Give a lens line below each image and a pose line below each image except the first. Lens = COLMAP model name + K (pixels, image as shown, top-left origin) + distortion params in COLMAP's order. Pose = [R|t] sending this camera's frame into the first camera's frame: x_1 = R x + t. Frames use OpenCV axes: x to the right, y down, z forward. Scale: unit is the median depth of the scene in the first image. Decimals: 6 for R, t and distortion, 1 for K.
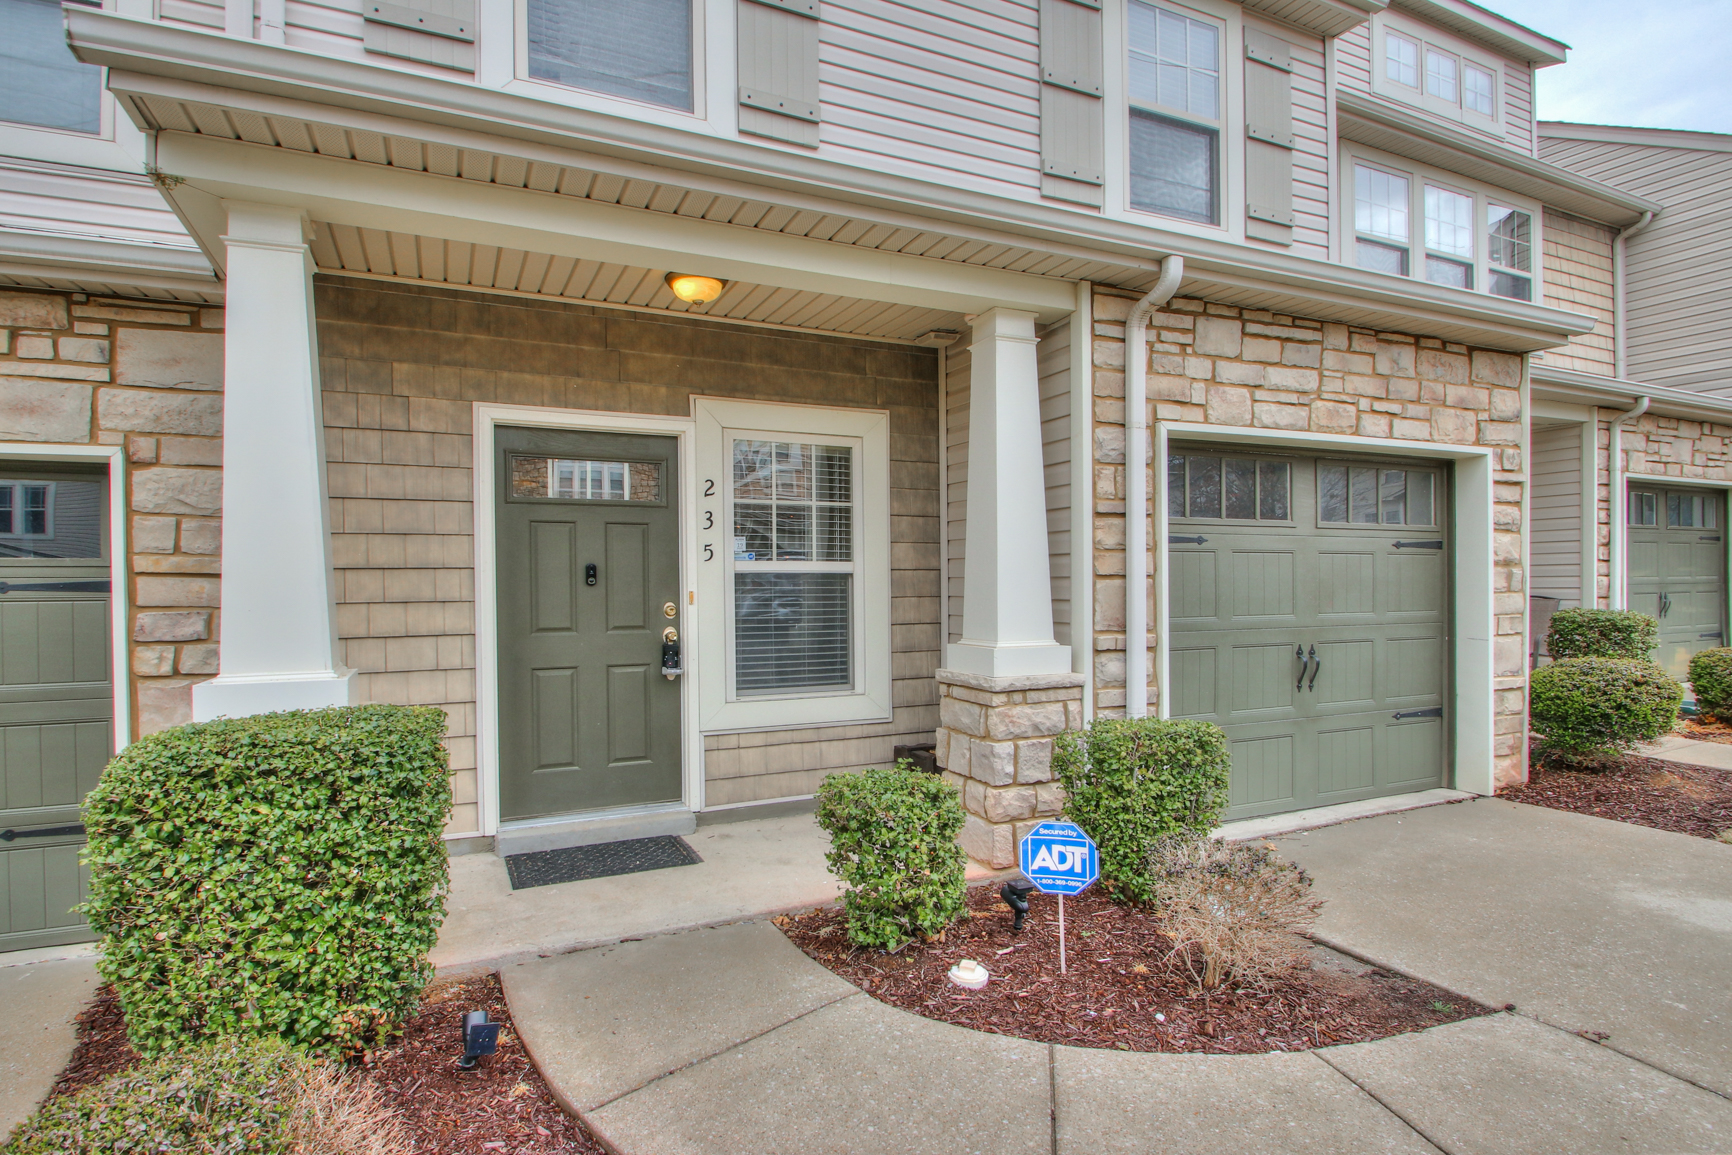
lens RADIAL K [[870.4, 0, 867.1], [0, 870.4, 522.6], [0, 0, 1]] dist [0.013497, -0.018881]
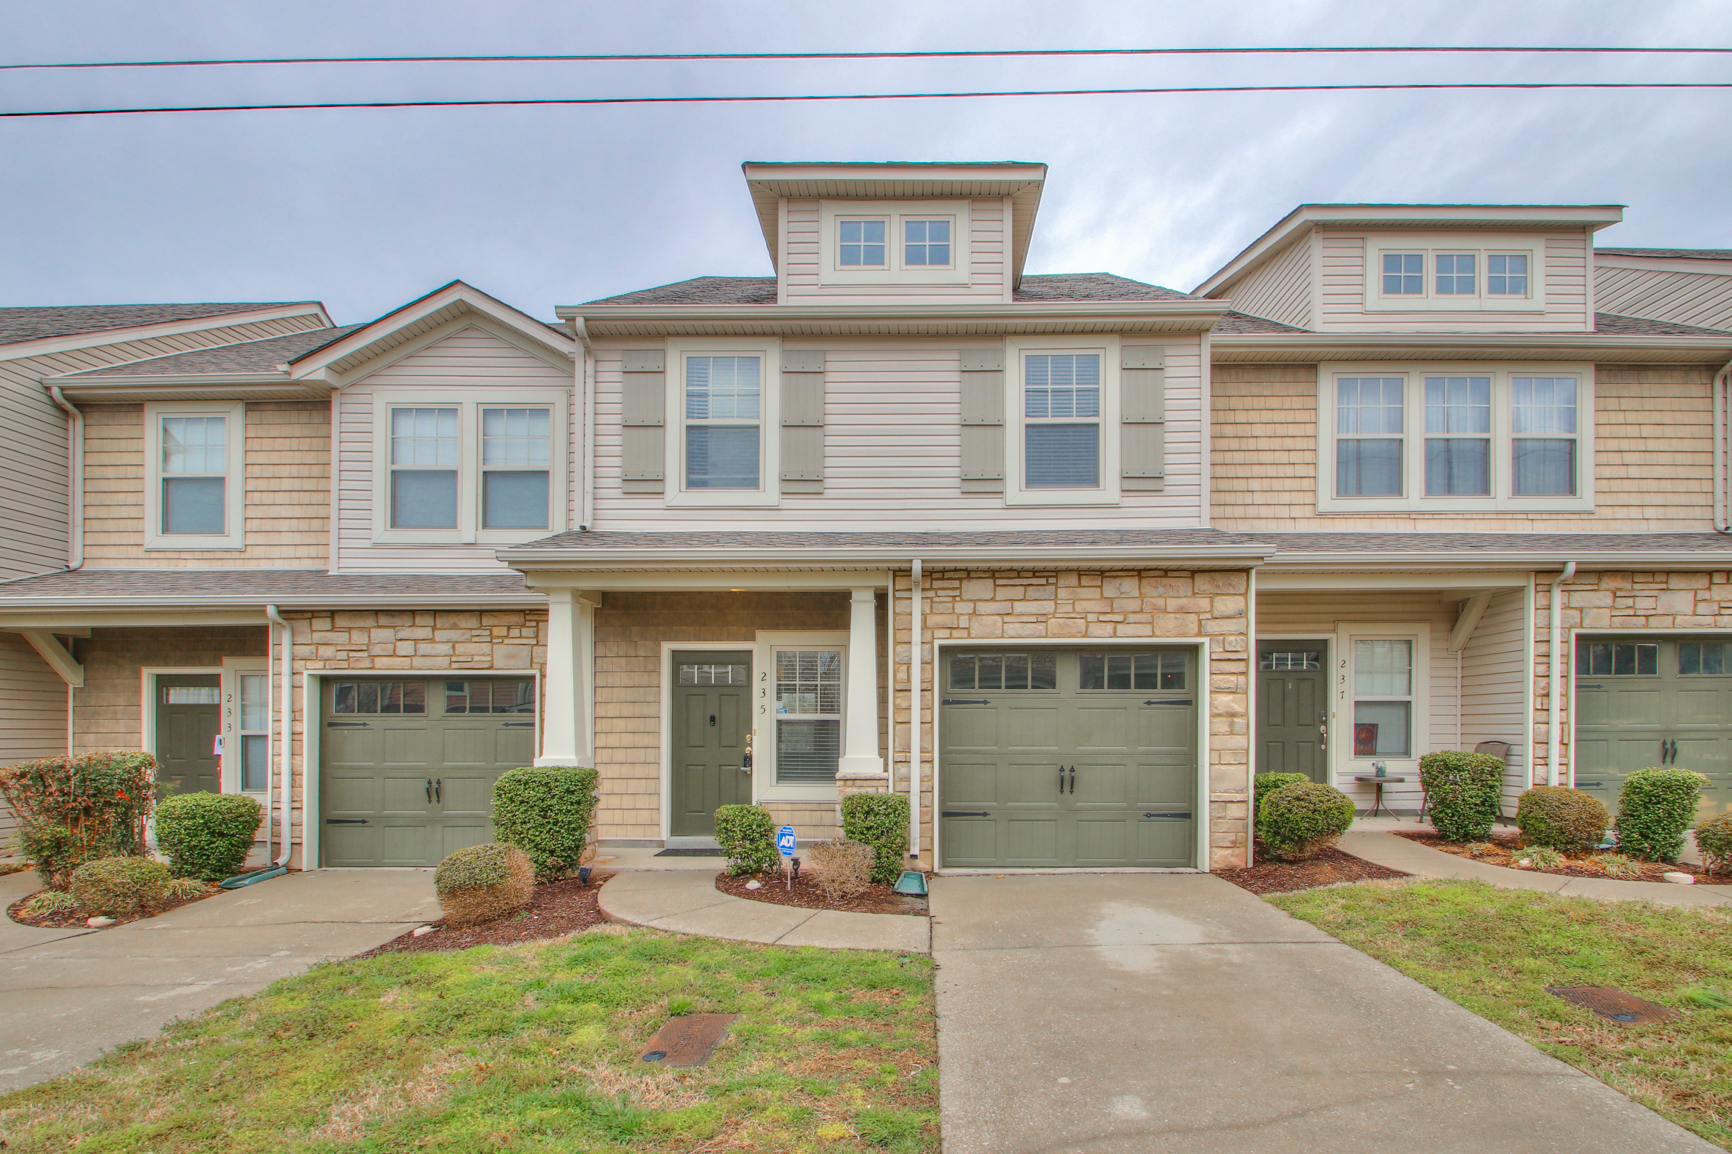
lens RADIAL K [[827.2, 0, 838.4], [0, 827.2, 597.4], [0, 0, 1]] dist [-0.005609, -0.001366]
pose [[0.876276, -0.066493, -0.477198, 0.899439], [0.027233, 0.995683, -0.088731, -0.048732], [0.481038, 0.064757, 0.874305, -0.592534]]
